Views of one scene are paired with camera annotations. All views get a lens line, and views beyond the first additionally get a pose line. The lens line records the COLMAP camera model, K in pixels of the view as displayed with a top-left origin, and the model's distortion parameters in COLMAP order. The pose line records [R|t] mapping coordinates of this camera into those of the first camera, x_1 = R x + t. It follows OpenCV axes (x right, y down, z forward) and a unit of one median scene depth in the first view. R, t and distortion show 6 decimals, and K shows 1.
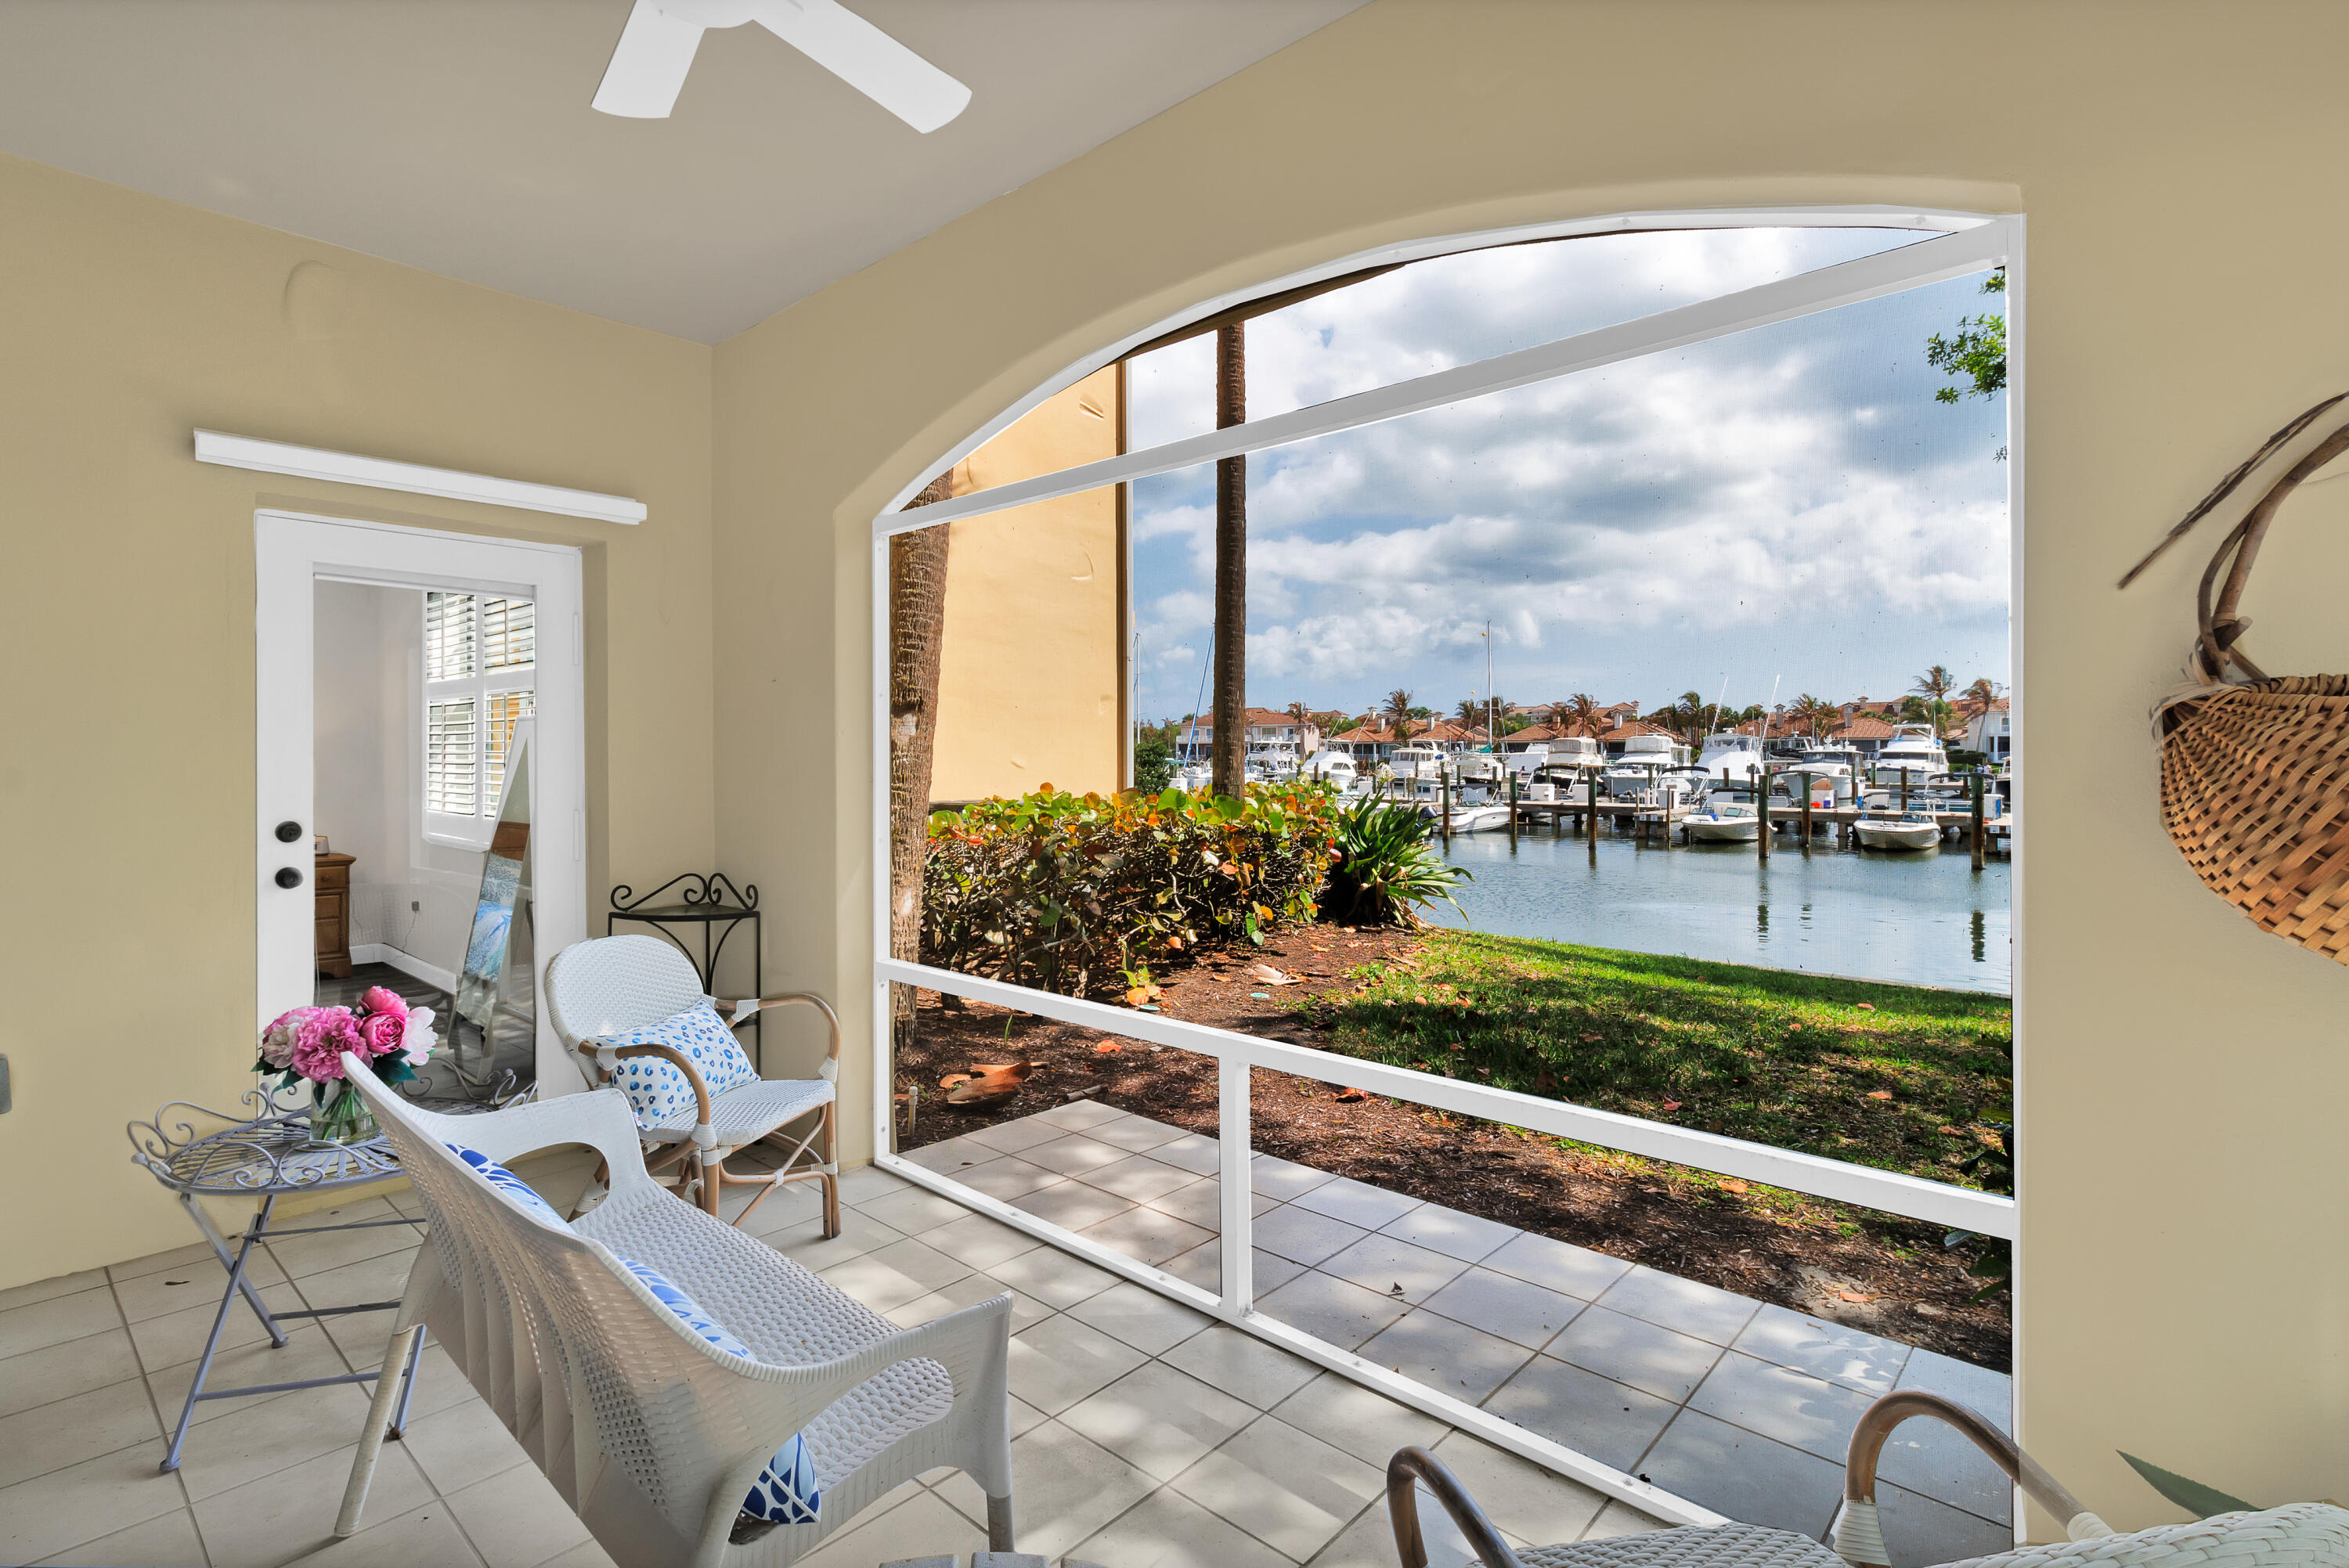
lens RADIAL K [[1123.0, 0, 1172.4], [0, 1123.0, 767.2], [0, 0, 1]] dist [-0.002011, 0.000566]
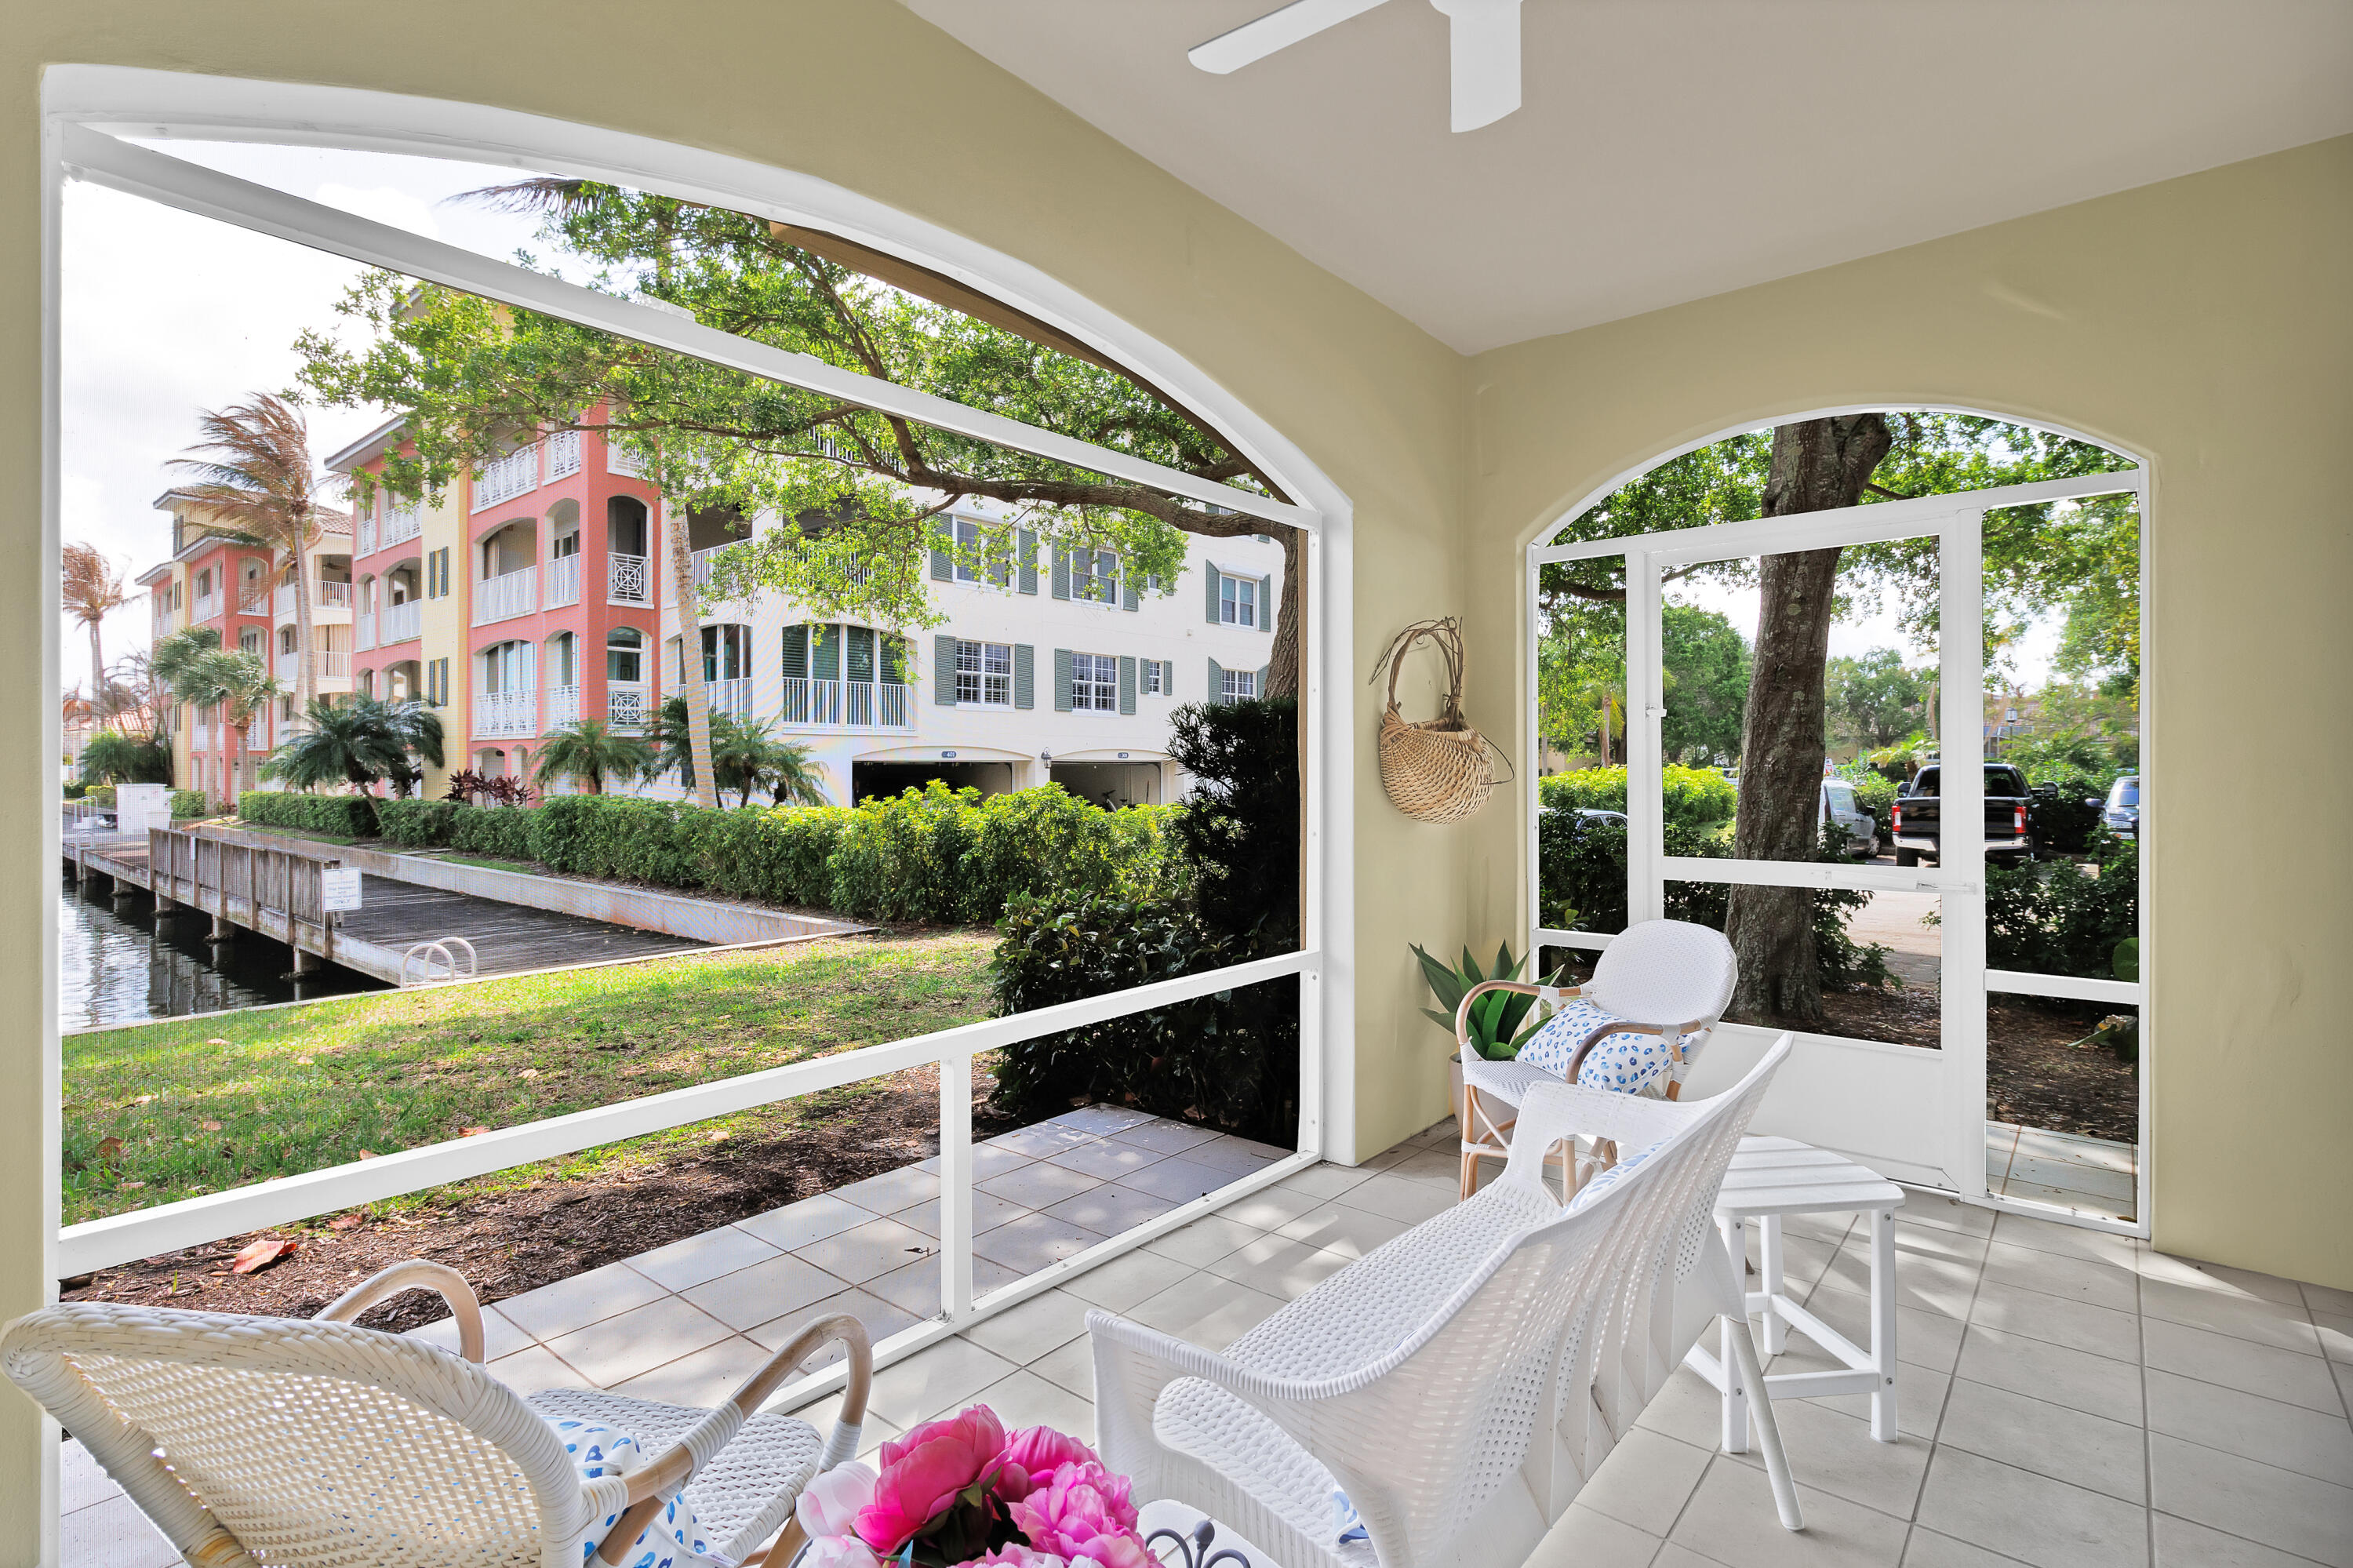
lens RADIAL K [[1125.1, 0, 1178.9], [0, 1125.1, 779.6], [0, 0, 1]] dist [-0.002011, 0.000566]
pose [[-0.046922, -0.011156, 0.998836, -0.708052], [-0.000824, 0.999938, 0.011130, 0.003947], [-0.998898, -0.000301, -0.046928, 0.649612]]
